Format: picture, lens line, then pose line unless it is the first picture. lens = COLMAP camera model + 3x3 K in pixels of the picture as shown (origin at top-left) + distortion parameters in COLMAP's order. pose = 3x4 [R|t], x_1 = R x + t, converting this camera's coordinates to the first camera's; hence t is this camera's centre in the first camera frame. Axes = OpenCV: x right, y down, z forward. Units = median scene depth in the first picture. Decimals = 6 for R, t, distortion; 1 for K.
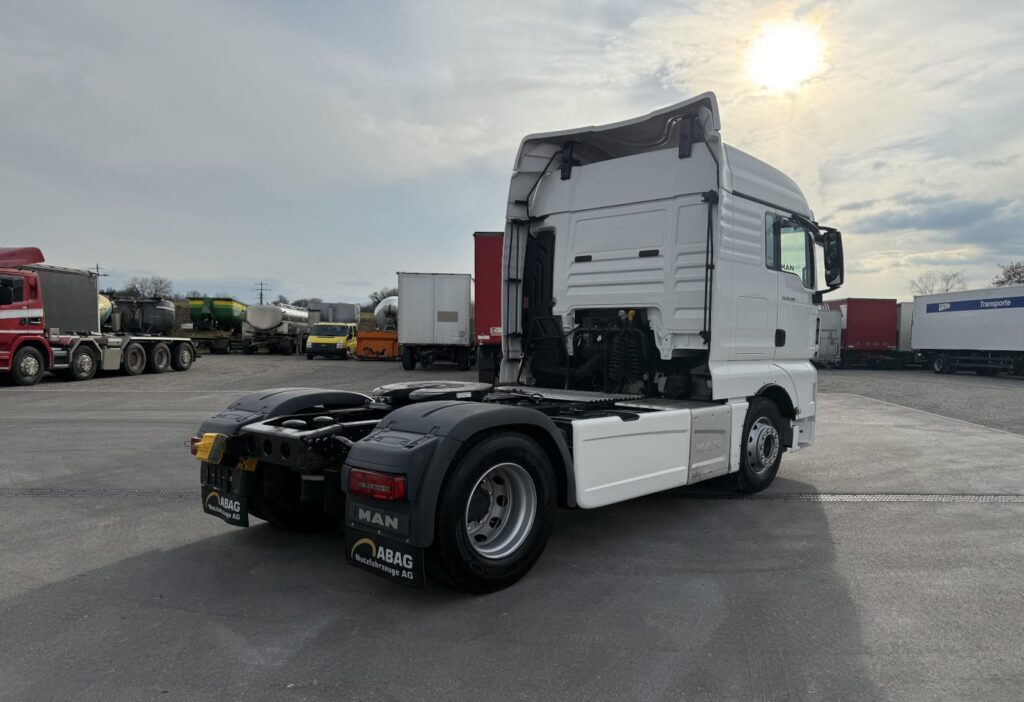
lens RADIAL K [[732.4, 0, 512.0], [0, 732.4, 351.0], [0, 0, 1]] dist [0.006410, 0.000149]
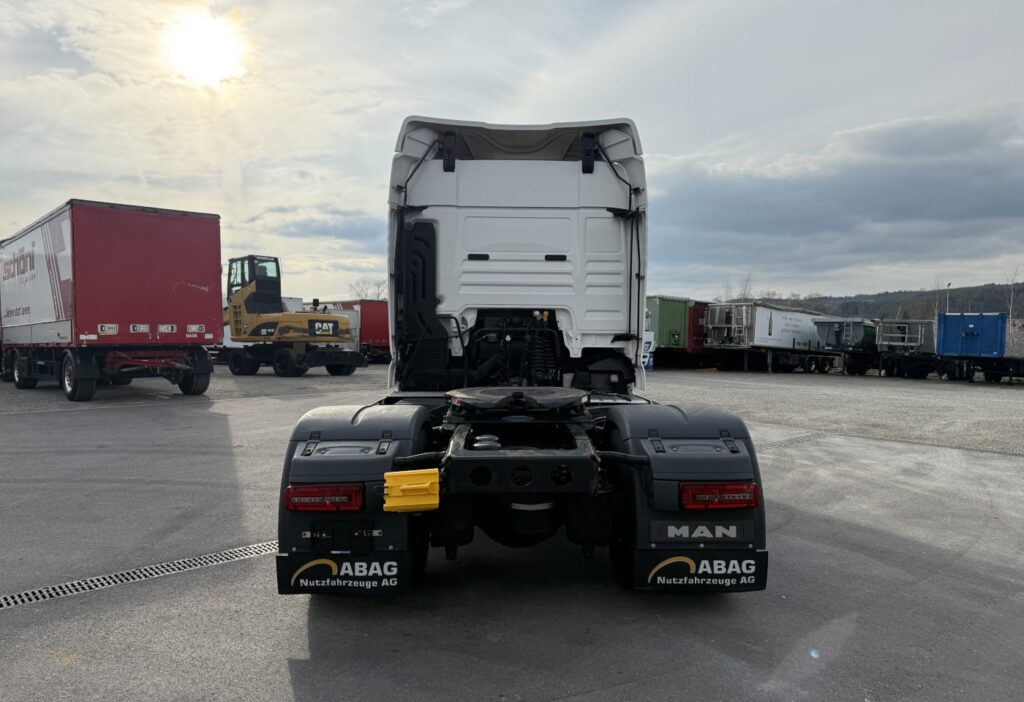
lens RADIAL K [[735.5, 0, 512.0], [0, 735.5, 351.0], [0, 0, 1]] dist [-0.022543, 0.001217]
pose [[0.722403, -0.016676, 0.691271, -0.580499], [0.014352, 0.999855, 0.009121, -0.009235], [-0.691323, 0.003332, 0.722538, 0.279455]]
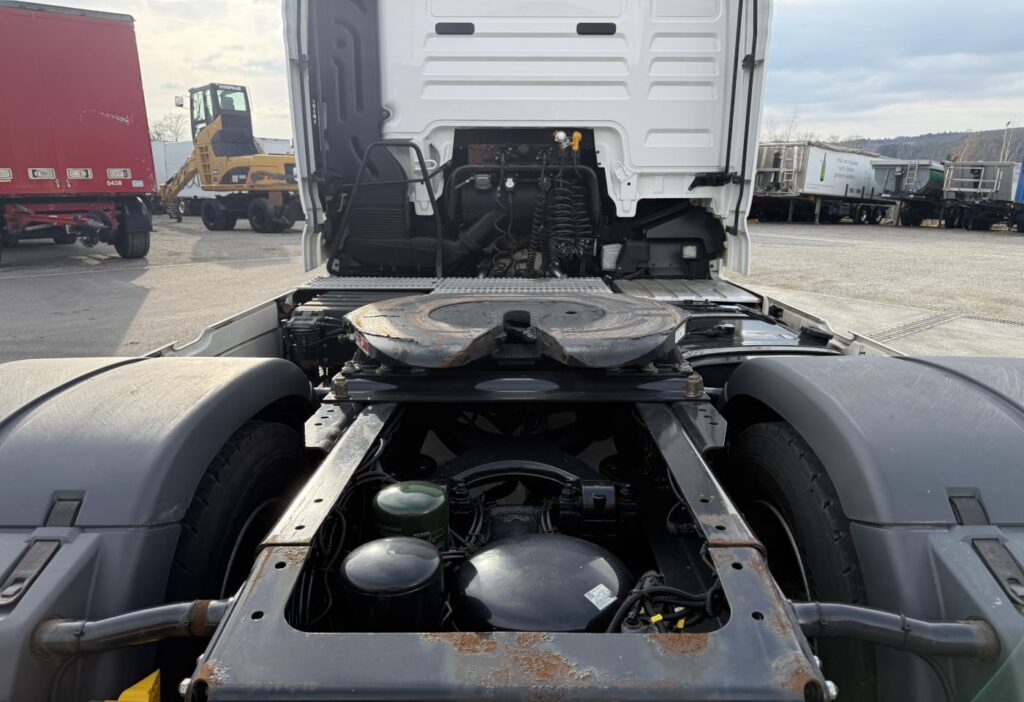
lens RADIAL K [[721.5, 0, 511.2], [0, 721.5, 369.6], [0, 0, 1]] dist [0.003057, -0.003676]
pose [[0.739967, -0.173101, 0.649989, -0.272221], [0.018336, 0.971152, 0.237756, -0.009569], [-0.672394, -0.164013, 0.721794, 0.585236]]
